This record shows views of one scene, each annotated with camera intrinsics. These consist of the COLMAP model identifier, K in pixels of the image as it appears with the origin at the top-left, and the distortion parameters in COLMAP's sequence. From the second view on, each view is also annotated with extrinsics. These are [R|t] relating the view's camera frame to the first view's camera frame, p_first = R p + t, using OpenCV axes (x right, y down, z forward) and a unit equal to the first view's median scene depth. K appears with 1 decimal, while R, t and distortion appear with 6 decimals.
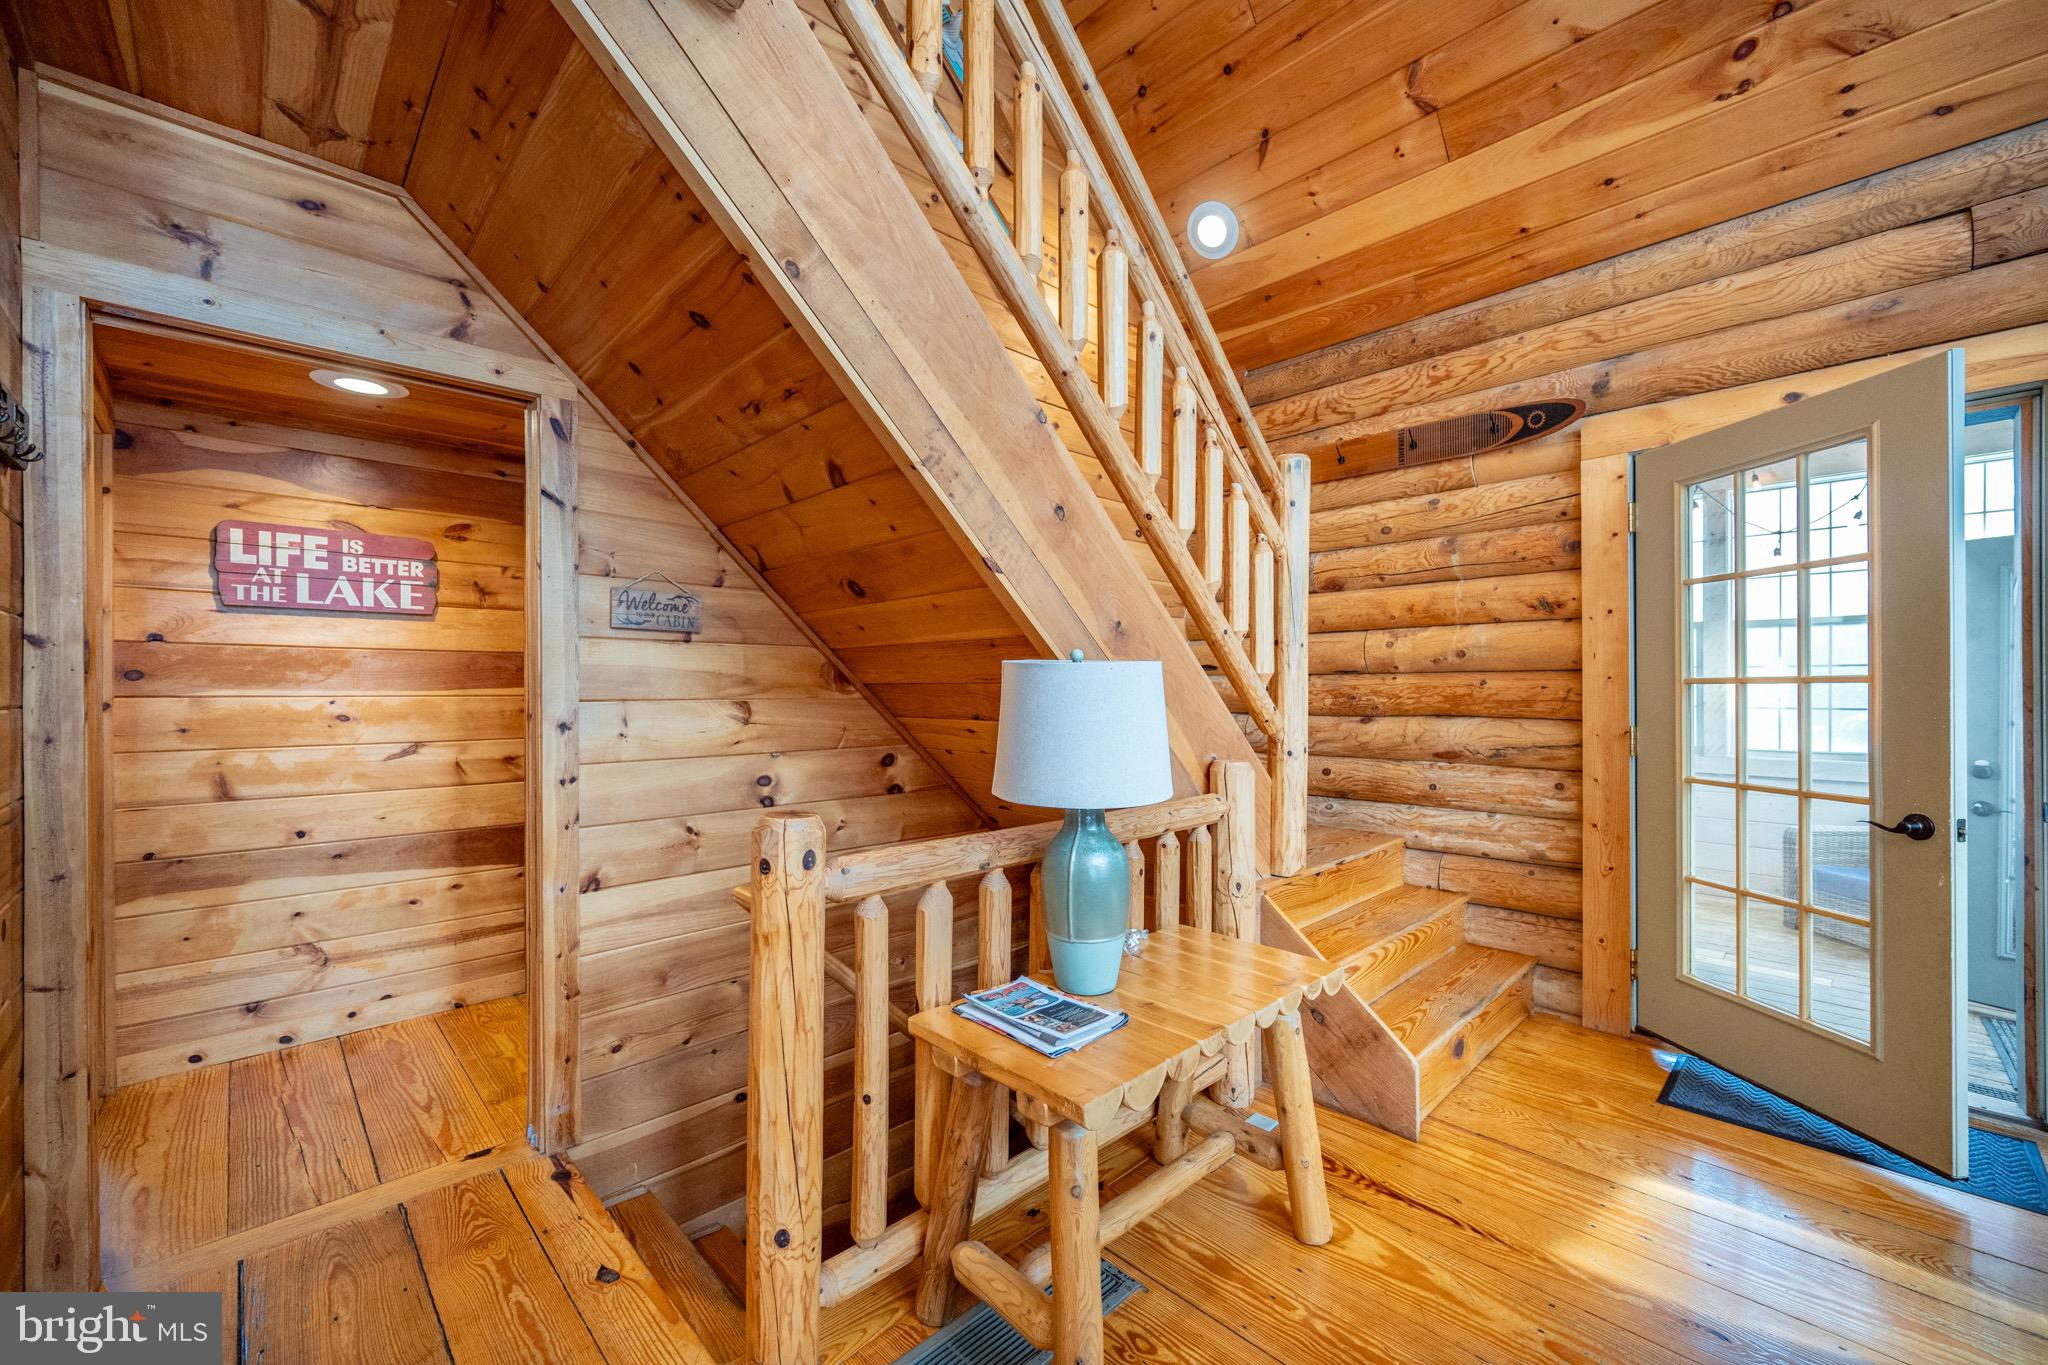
lens RADIAL K [[819.6, 0, 1026.0], [0, 819.6, 686.3], [0, 0, 1]] dist [-0.007960, 0.000992]
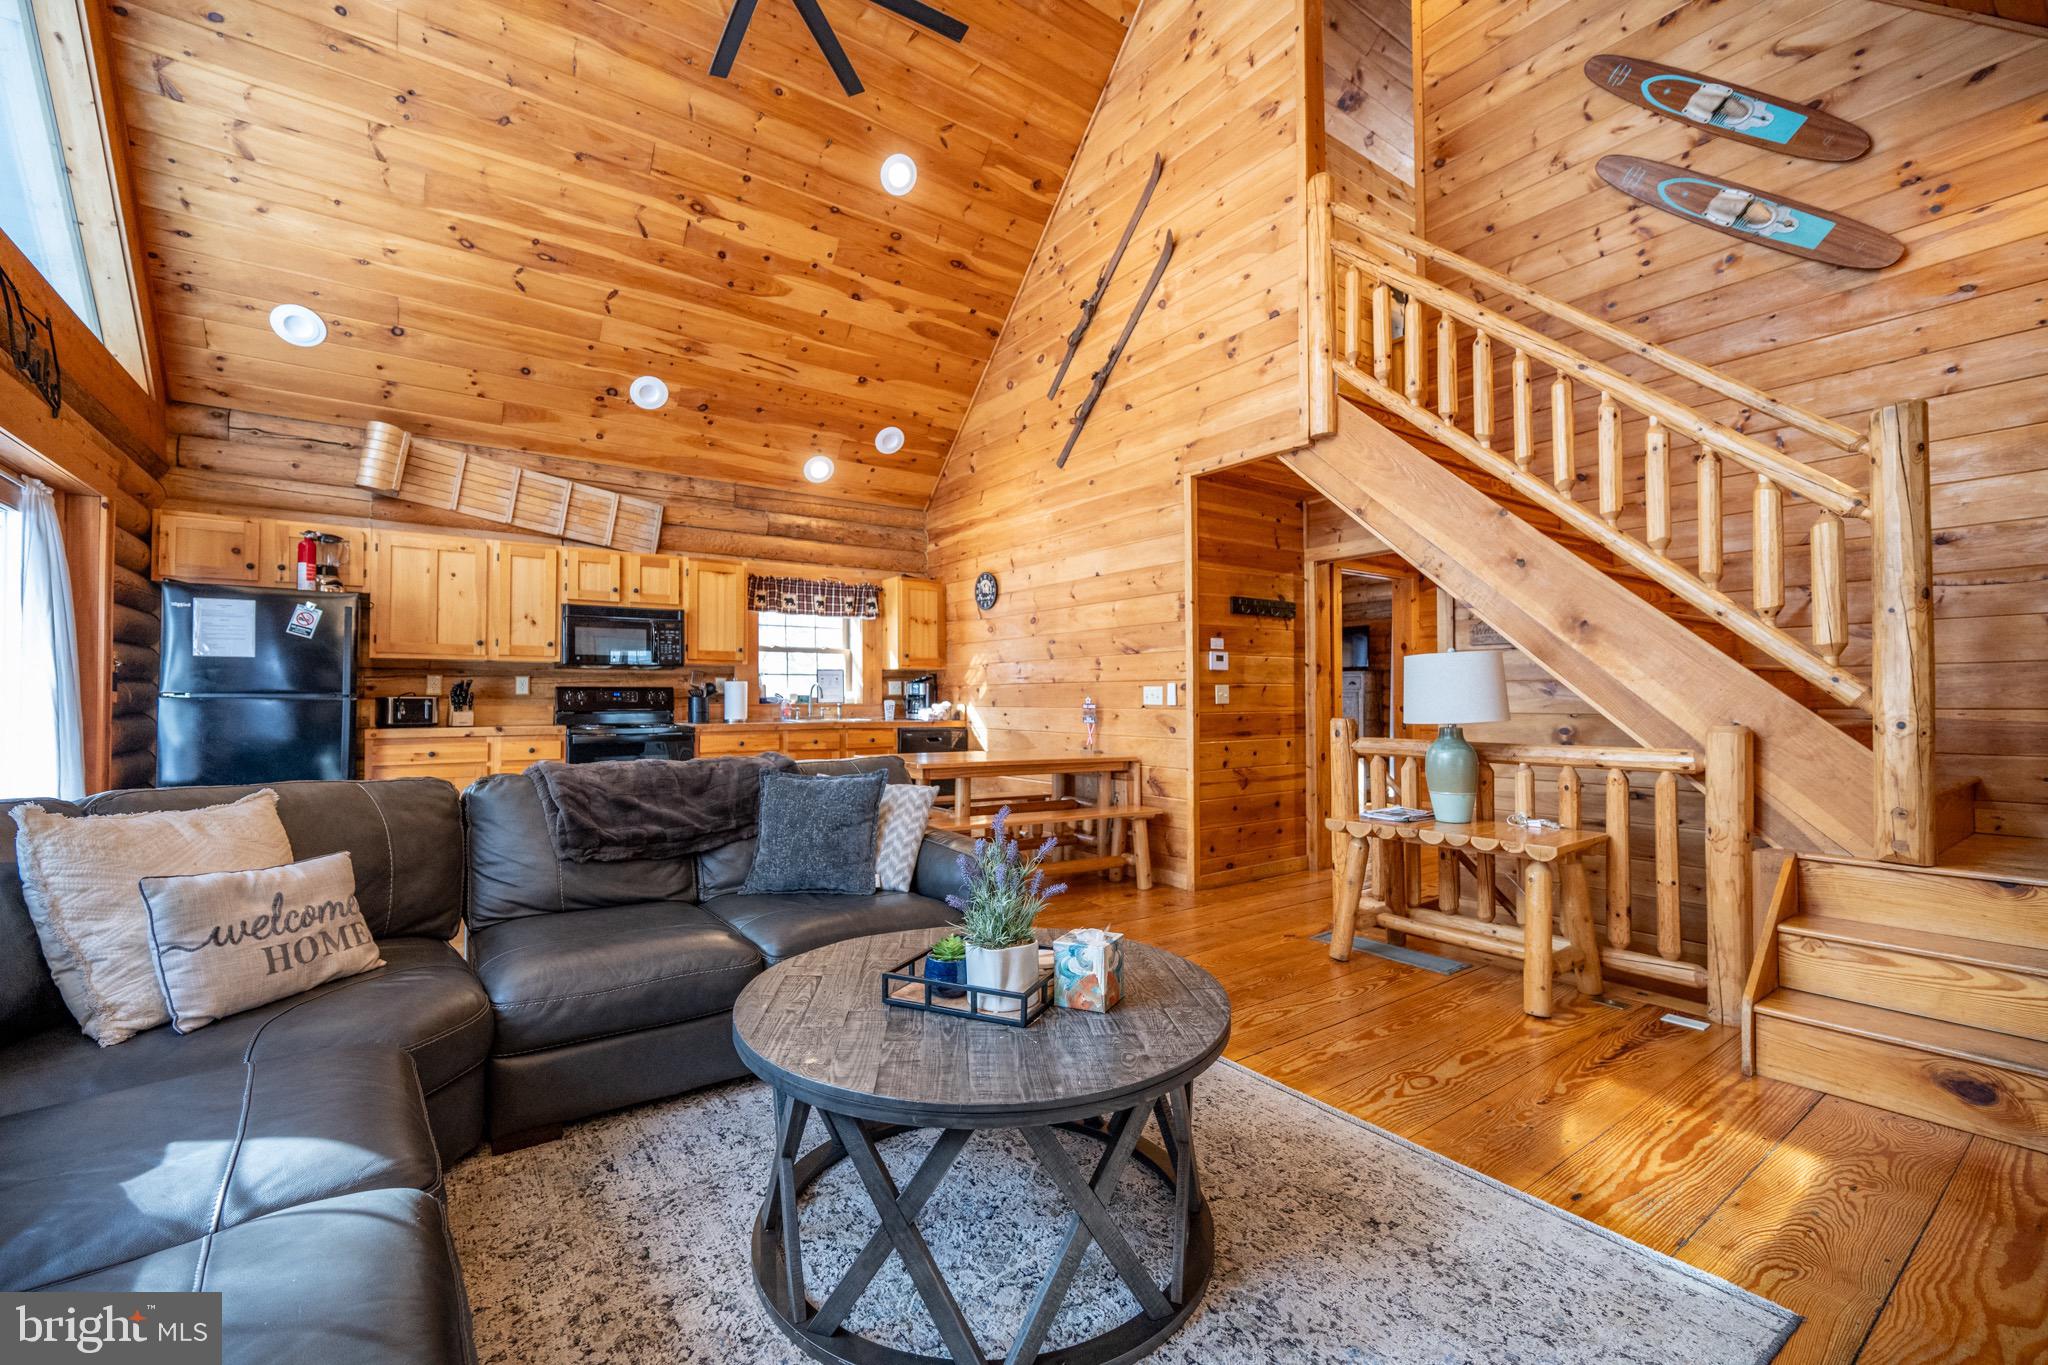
lens RADIAL K [[819.6, 0, 1002.8], [0, 819.6, 695.4], [0, 0, 1]] dist [-0.007960, 0.000992]
pose [[-0.155822, -0.002063, -0.987783, 1.764845], [-0.000611, 0.999998, -0.001992, 0.061716], [0.987785, 0.000293, -0.155823, 0.192988]]
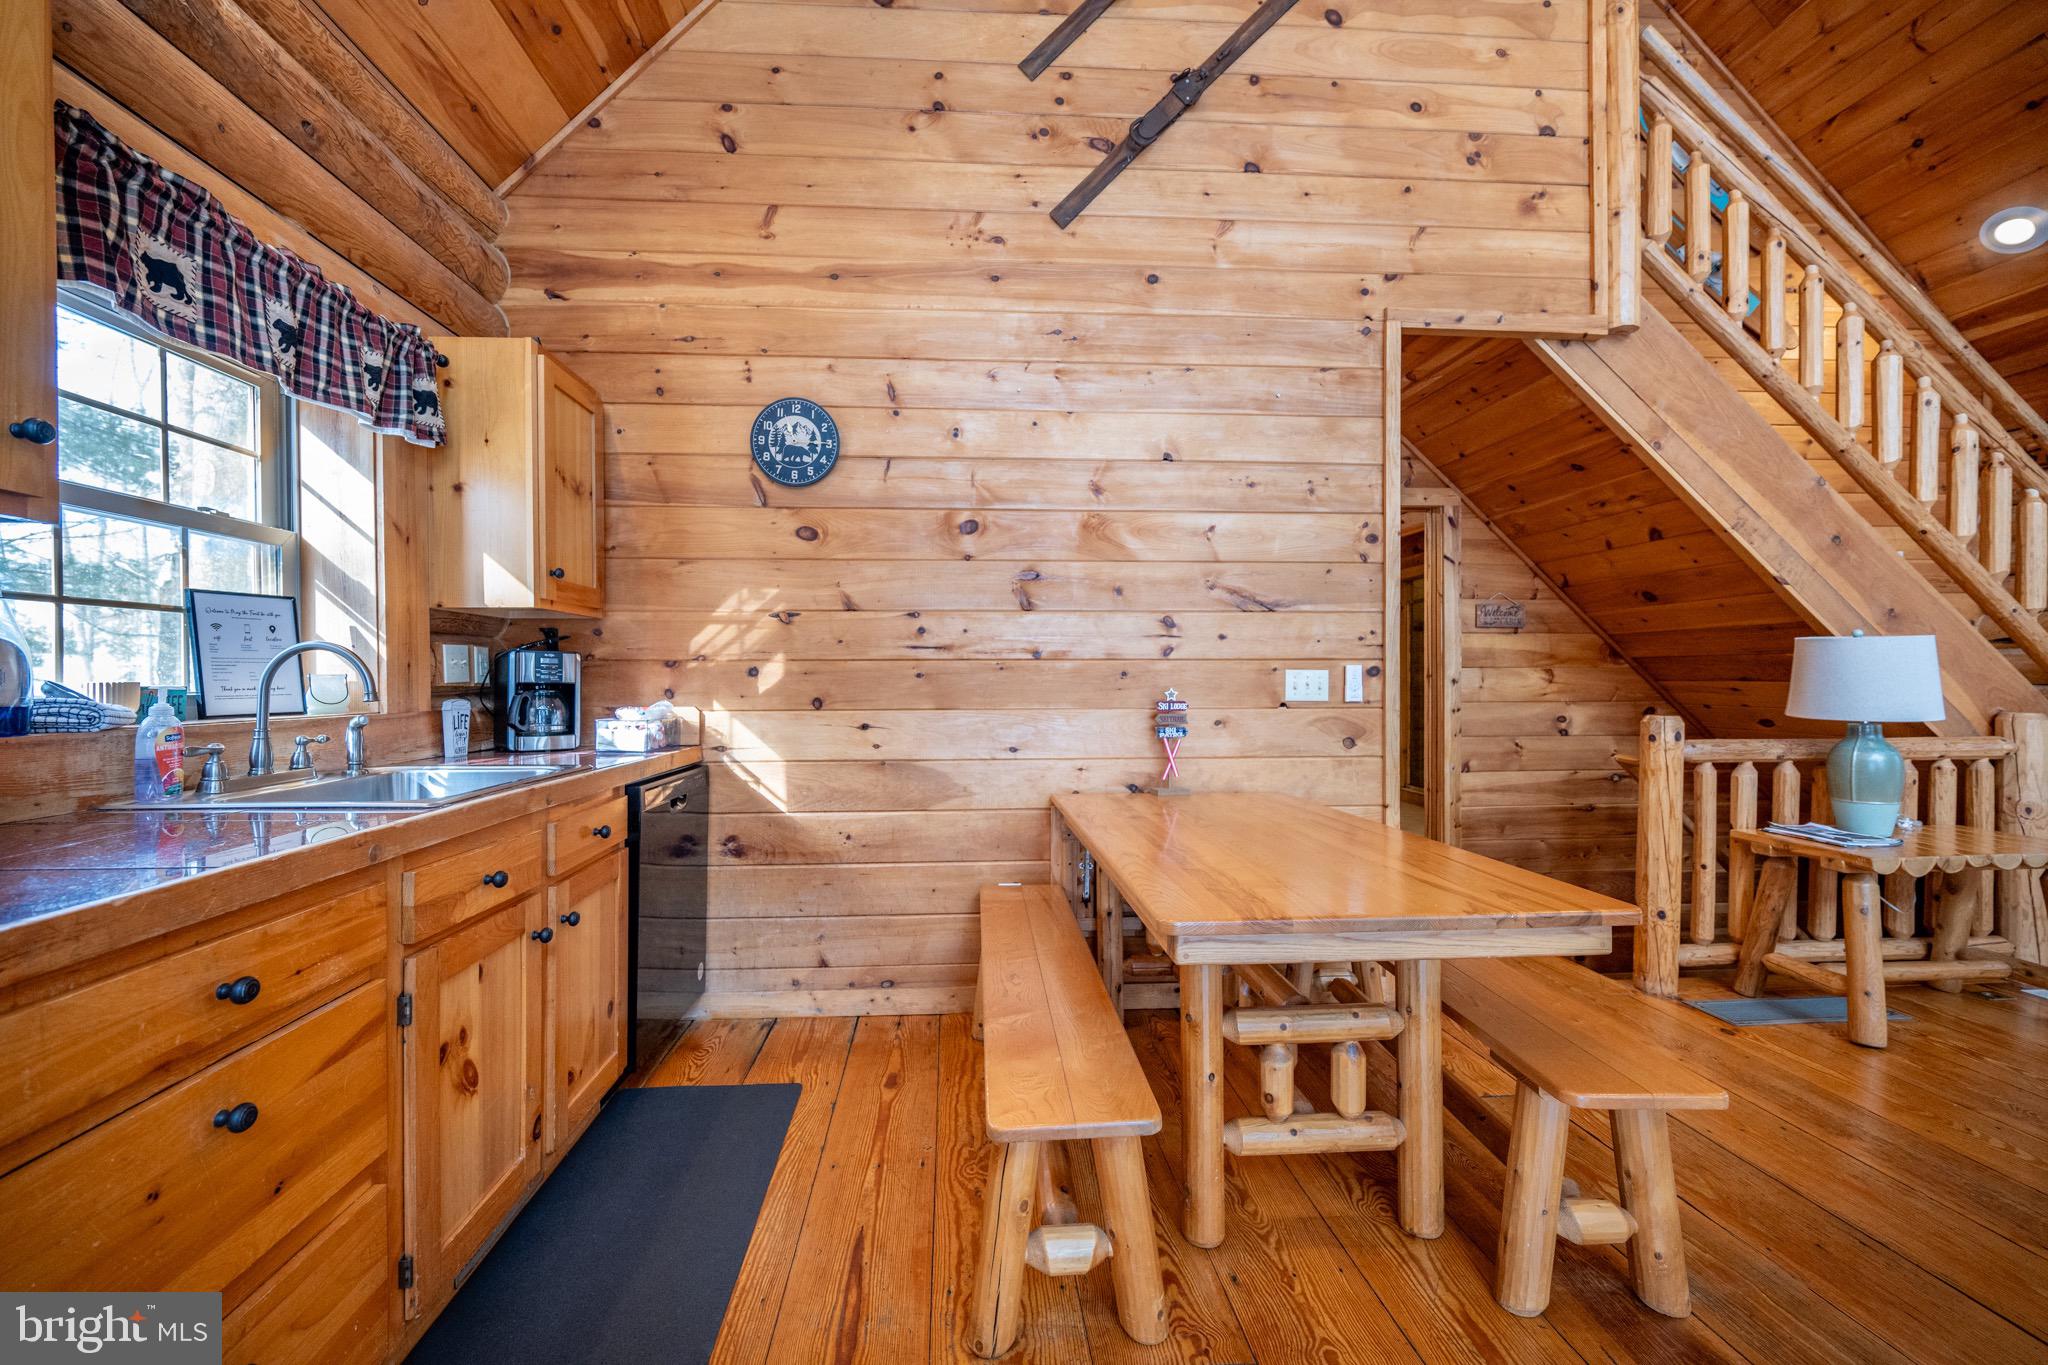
lens RADIAL K [[819.6, 0, 968.4], [0, 819.6, 681.1], [0, 0, 1]] dist [-0.007960, 0.000992]
pose [[0.753990, 0.002305, -0.656882, -0.172736], [0.000364, 0.999992, 0.003927, 0.041887], [0.656886, -0.003200, 0.753983, -1.142840]]
